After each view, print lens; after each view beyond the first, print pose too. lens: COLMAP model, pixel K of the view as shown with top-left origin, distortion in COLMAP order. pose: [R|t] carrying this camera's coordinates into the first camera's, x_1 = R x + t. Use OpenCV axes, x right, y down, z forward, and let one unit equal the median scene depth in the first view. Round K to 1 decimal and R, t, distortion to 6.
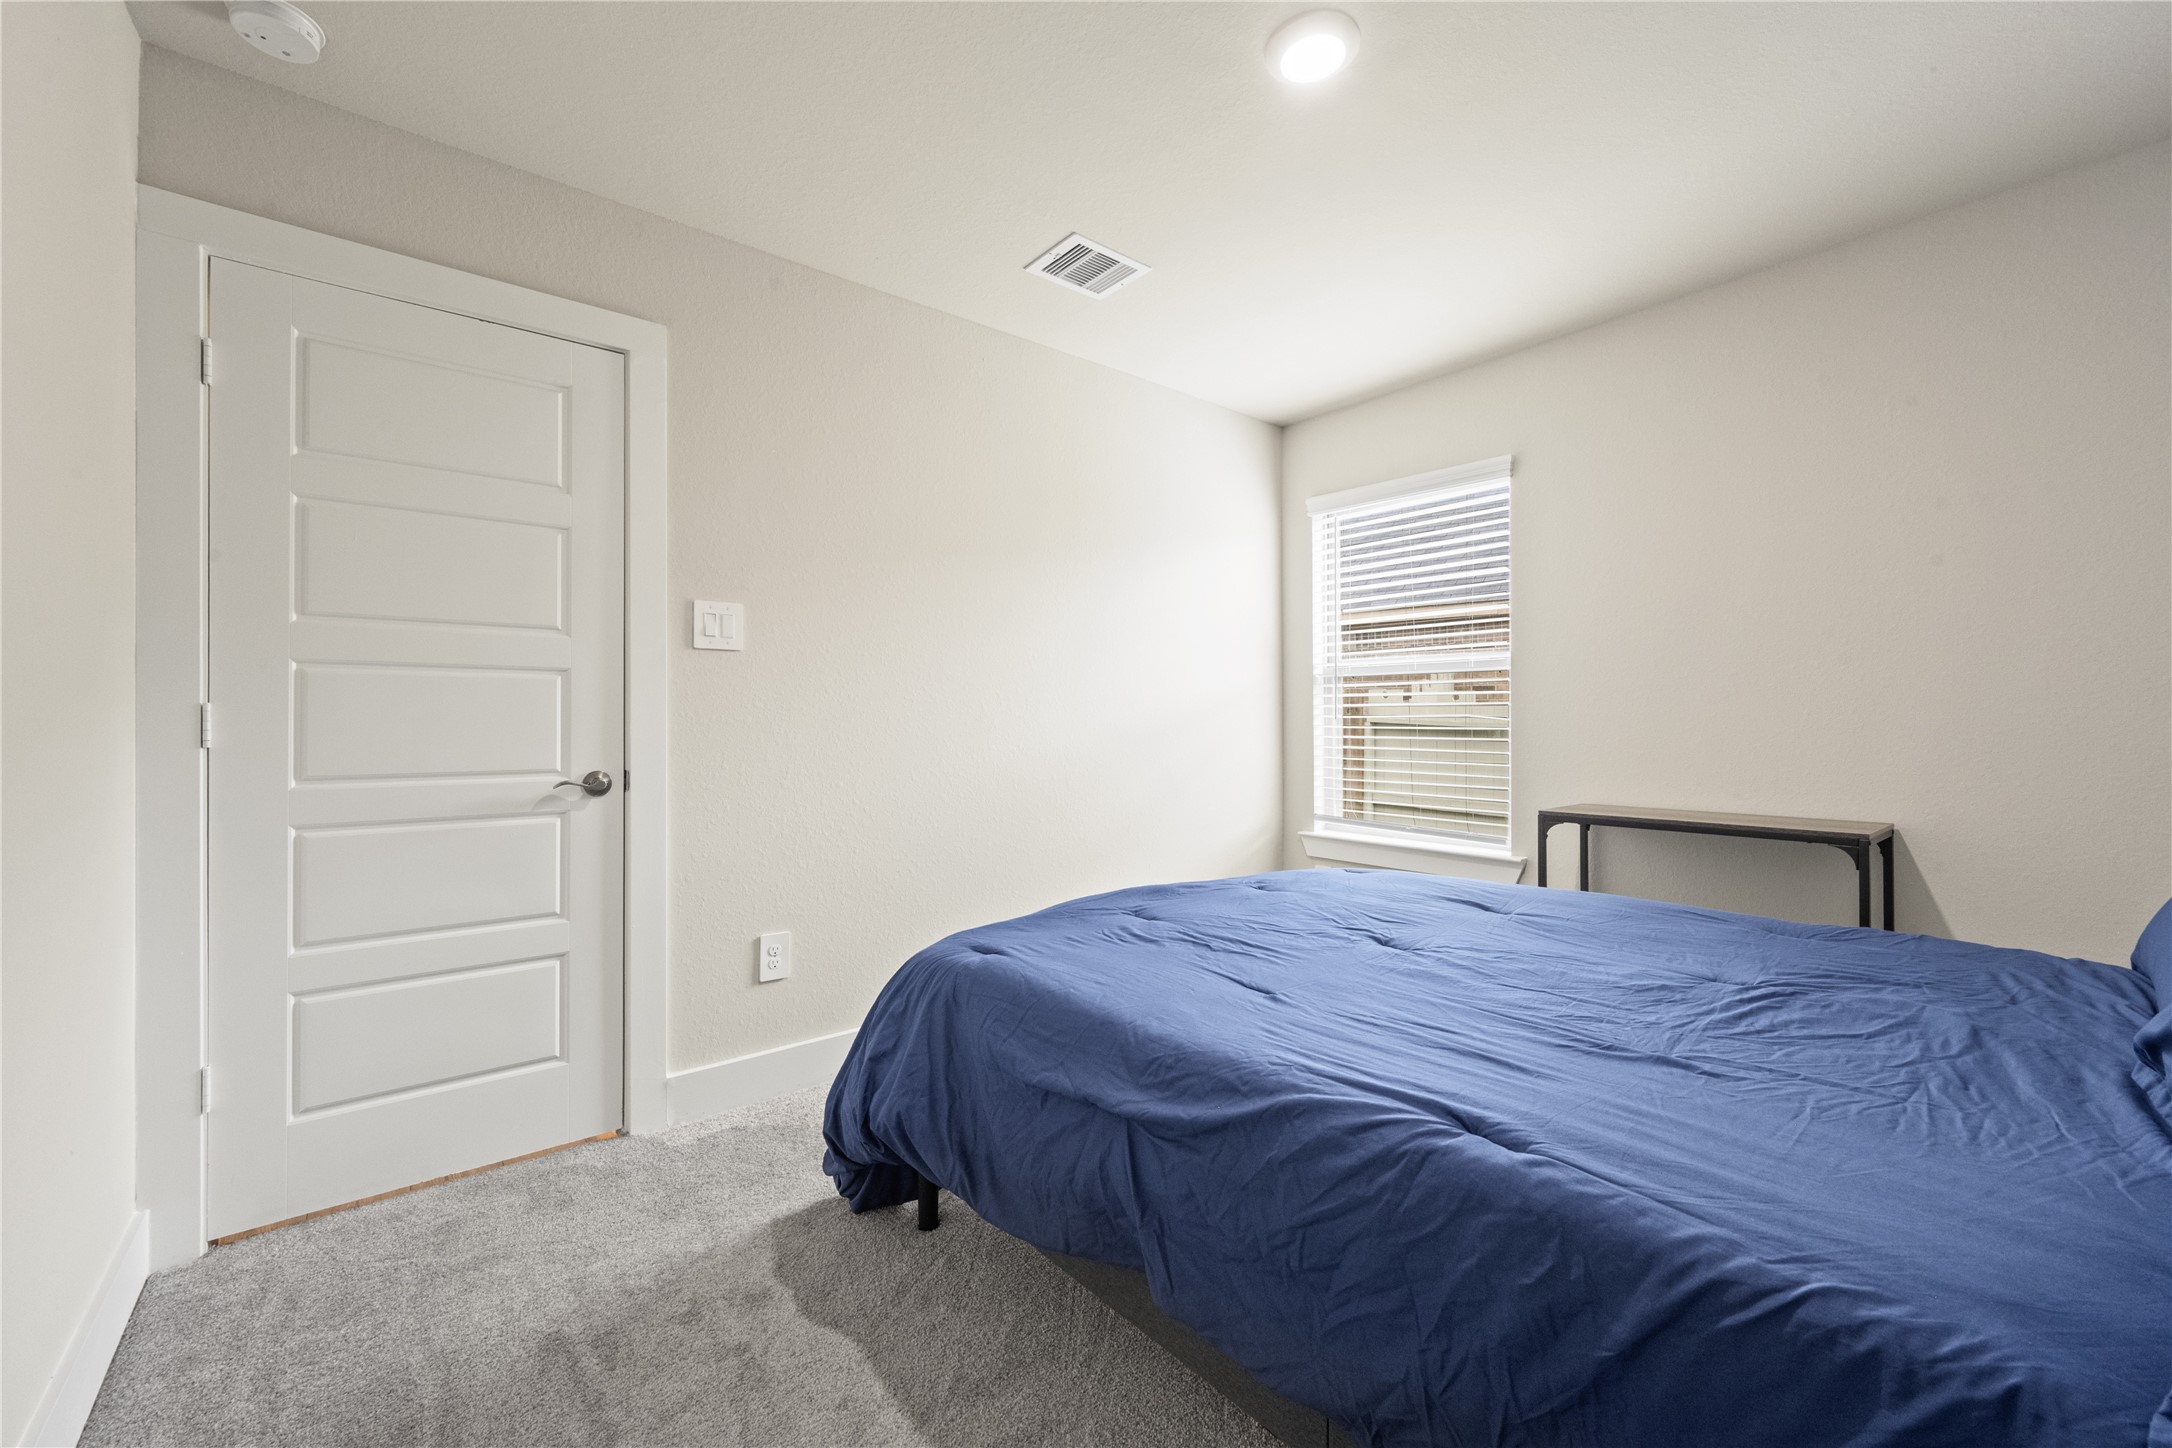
lens RADIAL K [[860.1, 0, 1077.1], [0, 860.1, 709.6], [0, 0, 1]] dist [0.001435, 0.000093]
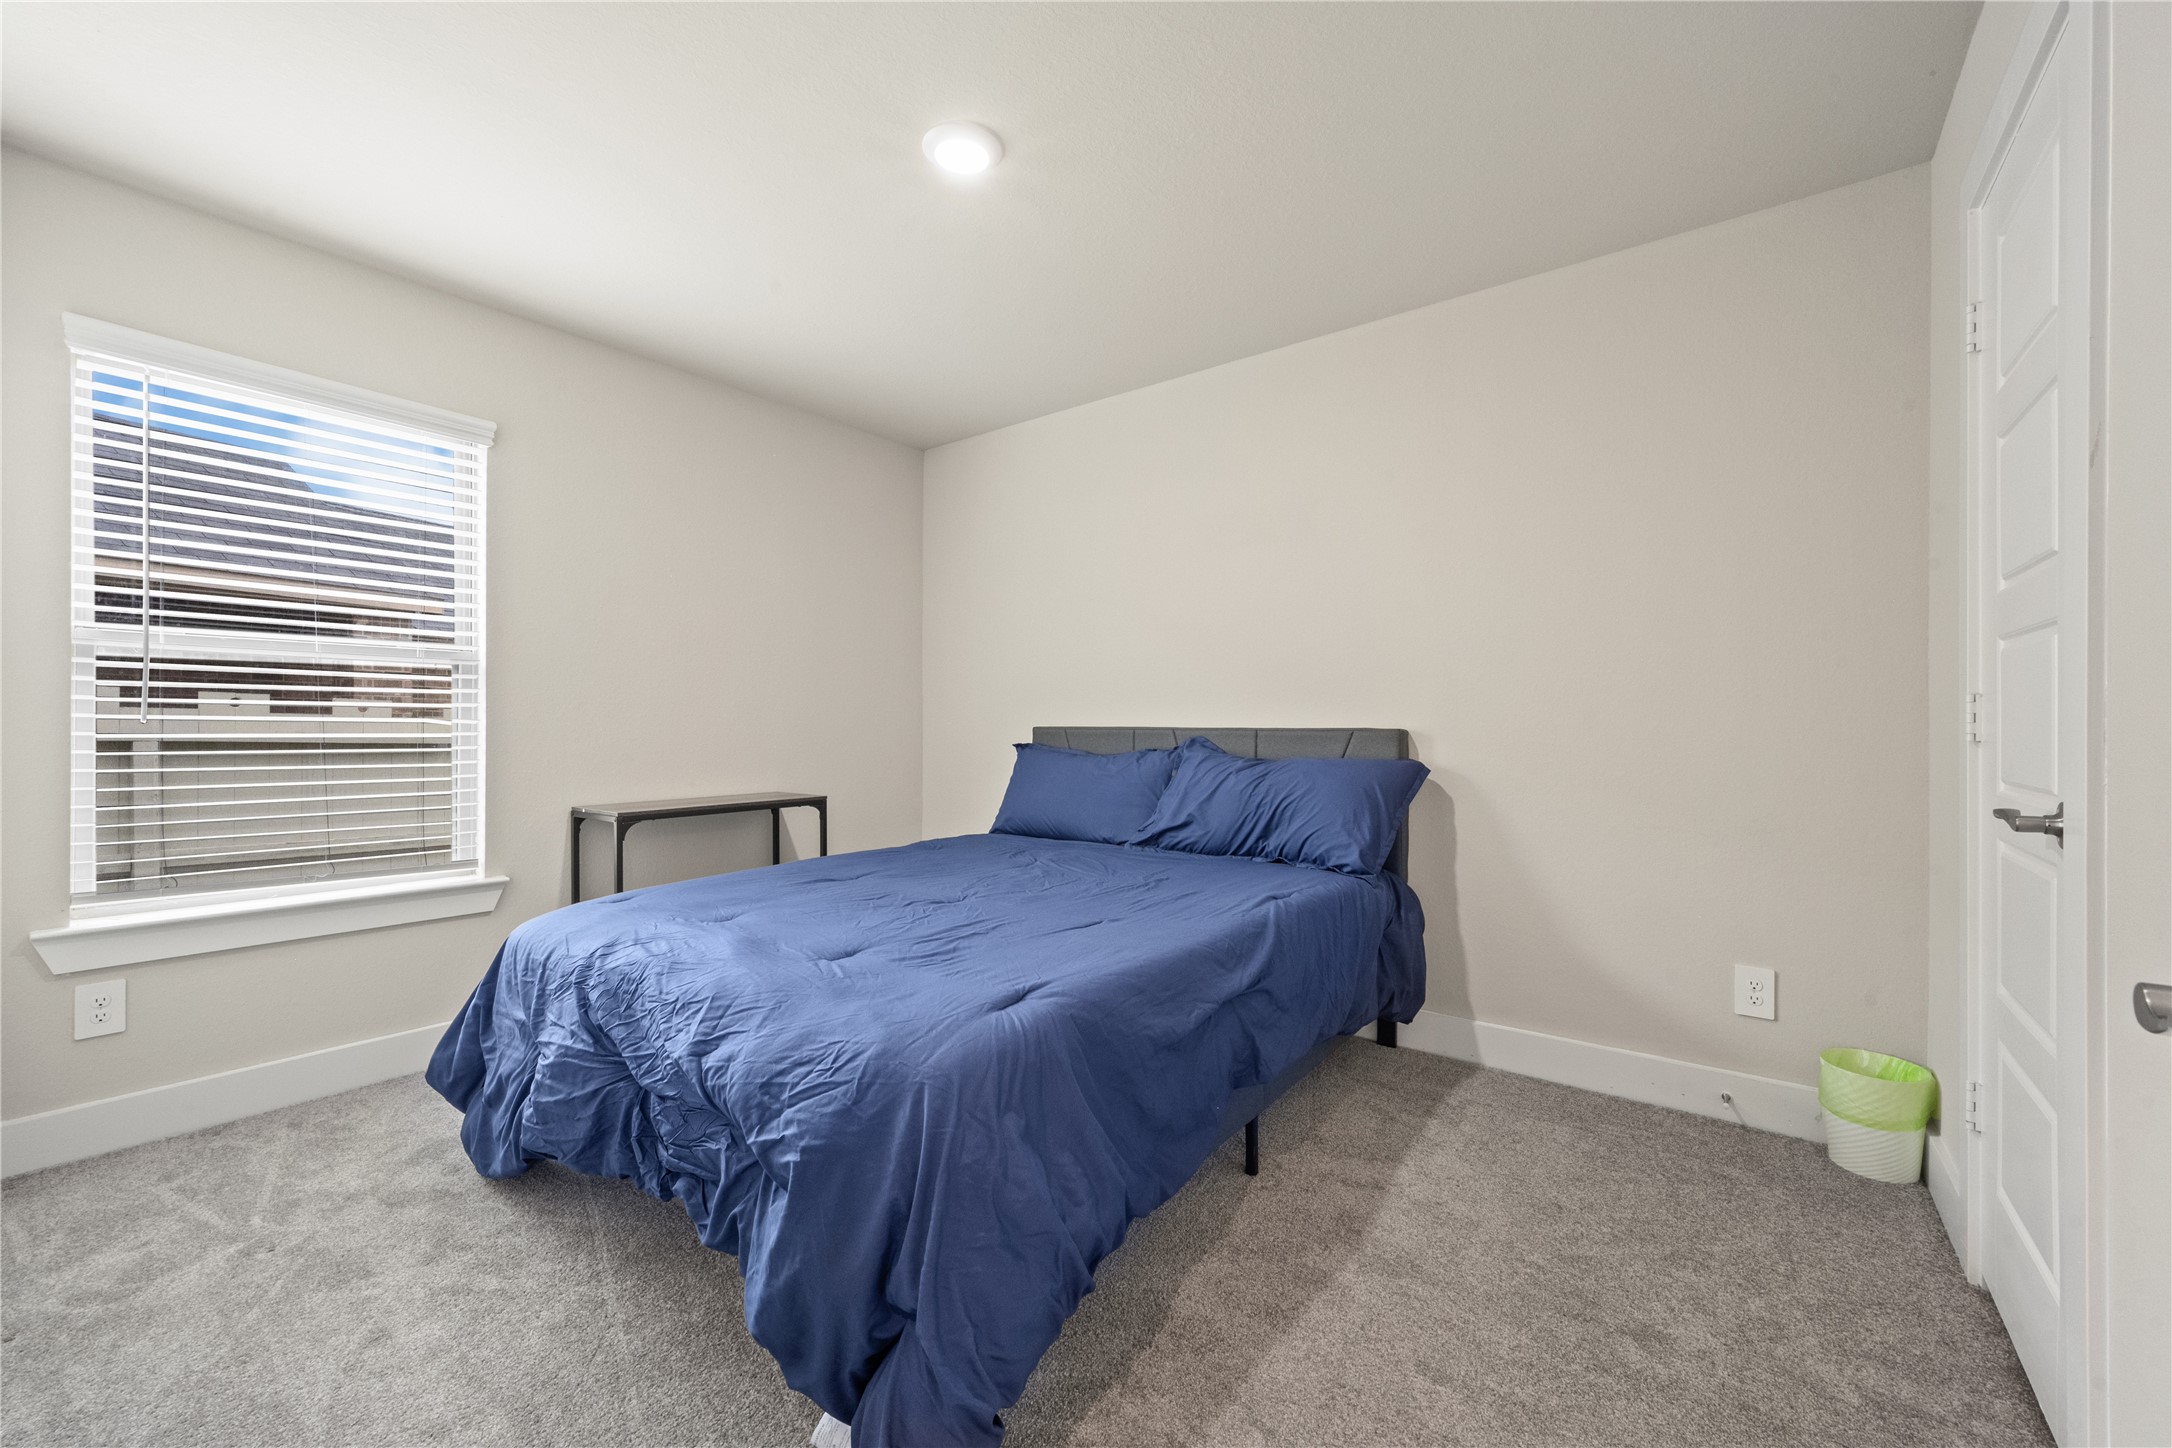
lens RADIAL K [[860.1, 0, 1086.2], [0, 860.1, 729.6], [0, 0, 1]] dist [0.001435, 0.000093]
pose [[-0.228081, -0.000421, 0.973642, -0.605361], [-0.010576, 0.999942, -0.002045, 0.016164], [-0.973585, -0.010764, -0.228073, 0.739415]]
